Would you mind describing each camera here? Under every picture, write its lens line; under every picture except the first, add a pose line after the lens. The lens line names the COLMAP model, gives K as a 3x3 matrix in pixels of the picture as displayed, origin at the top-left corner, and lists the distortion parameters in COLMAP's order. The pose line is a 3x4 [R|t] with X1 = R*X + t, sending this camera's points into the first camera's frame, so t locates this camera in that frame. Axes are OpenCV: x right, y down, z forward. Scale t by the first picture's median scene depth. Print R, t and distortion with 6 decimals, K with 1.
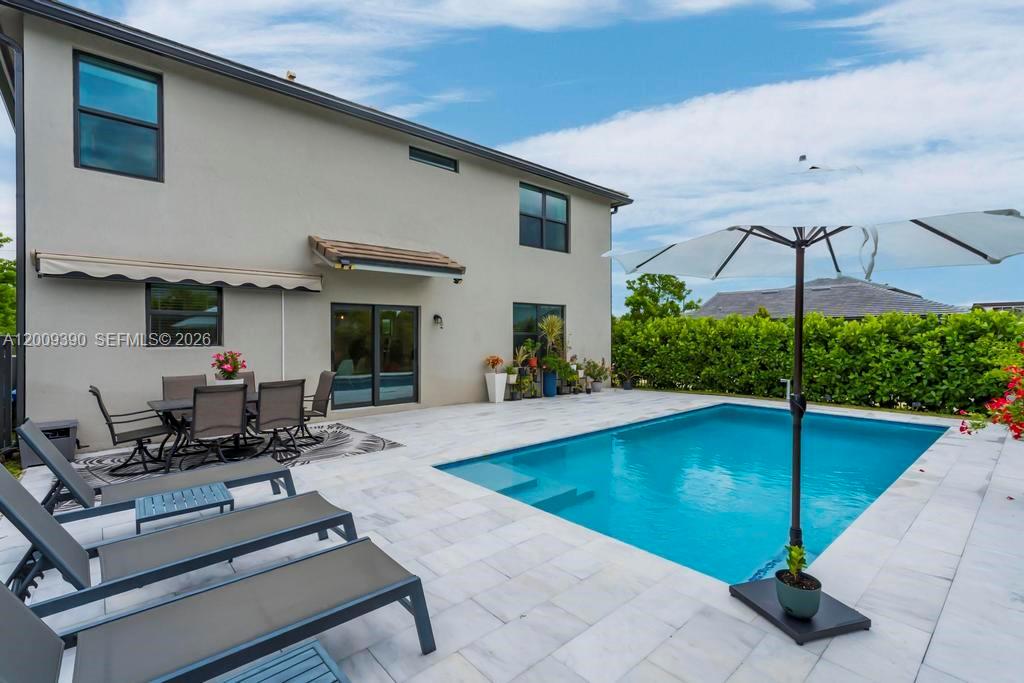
lens RADIAL K [[454.2, 0, 497.0], [0, 454.2, 339.4], [0, 0, 1]] dist [0.003692, 0.000305]
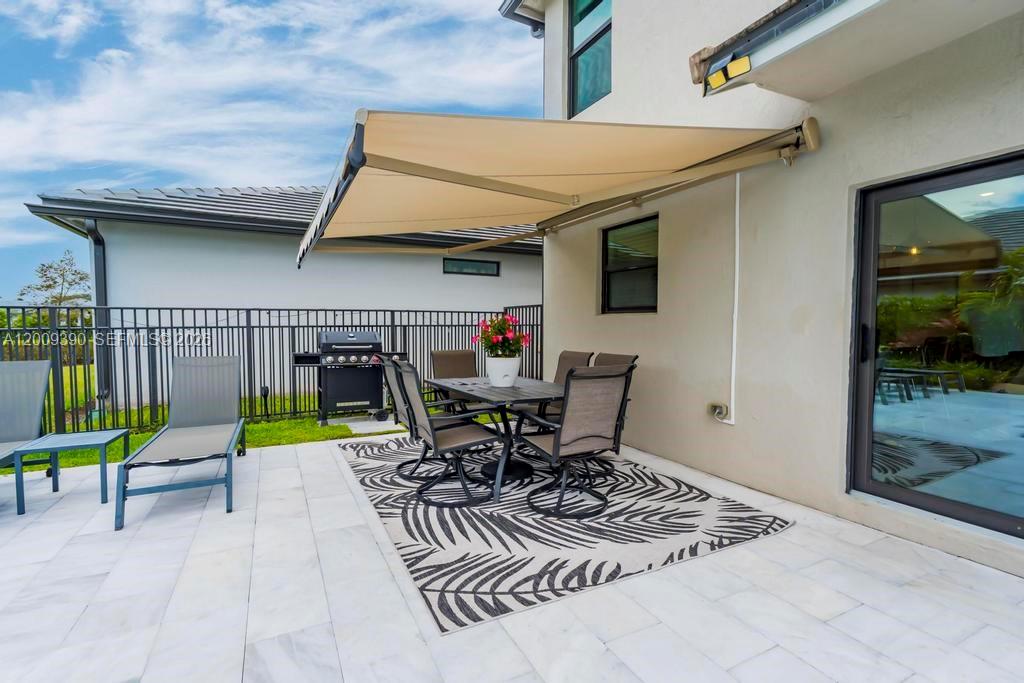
lens RADIAL K [[476.4, 0, 512.0], [0, 476.4, 341.5], [0, 0, 1]] dist [0.020812, 0.000505]
pose [[-0.220626, 0.041427, -0.974478, 0.053574], [-0.007158, 0.999002, 0.044090, 0.018956], [0.975332, 0.016703, -0.220109, 0.669813]]
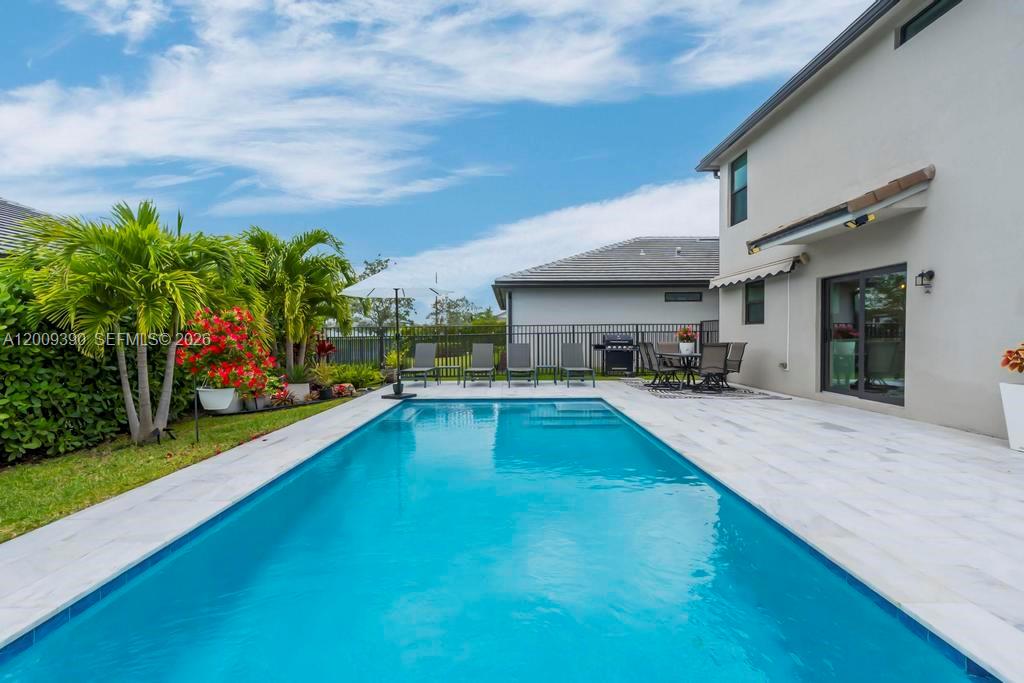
lens RADIAL K [[461.4, 0, 512.0], [0, 461.4, 341.5], [0, 0, 1]] dist [0.014573, 0.000103]
pose [[-0.639913, 0.020585, -0.768172, 0.663923], [0.002874, 0.999698, 0.024395, 0.021980], [0.768442, 0.013402, -0.639779, 0.920055]]
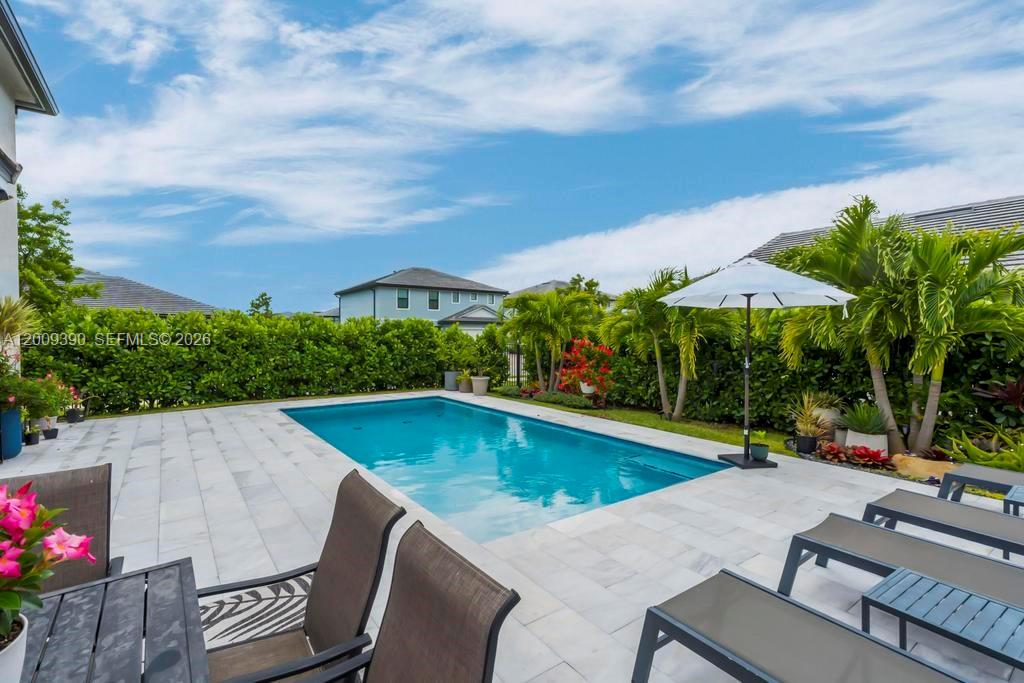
lens RADIAL K [[485.8, 0, 512.0], [0, 485.8, 341.5], [0, 0, 1]] dist [0.001514, 0.000227]
pose [[0.074760, -0.014117, 0.997102, -0.413395], [0.005597, 0.999890, 0.013737, -0.005557], [-0.997186, 0.004554, 0.074830, 0.461723]]
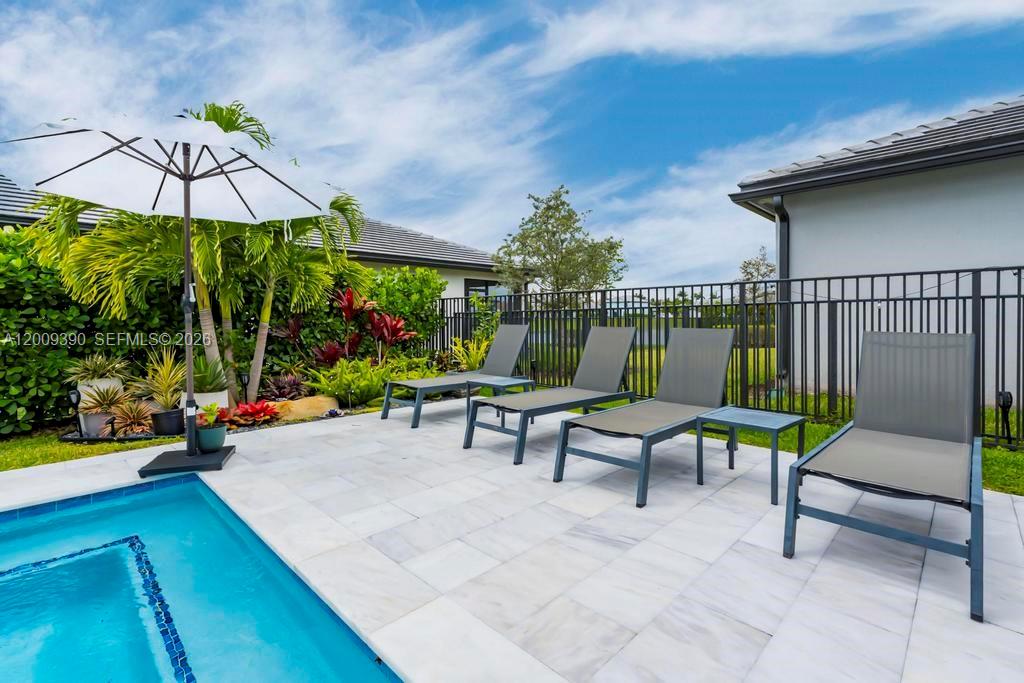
lens RADIAL K [[449.6, 0, 515.2], [0, 449.6, 324.7], [0, 0, 1]] dist [0.001163, 0.000692]
pose [[-0.994964, 0.003274, -0.100175, -0.033577], [0.001523, 0.999845, 0.017555, 0.042117], [0.100217, 0.017314, -0.994815, 0.561210]]
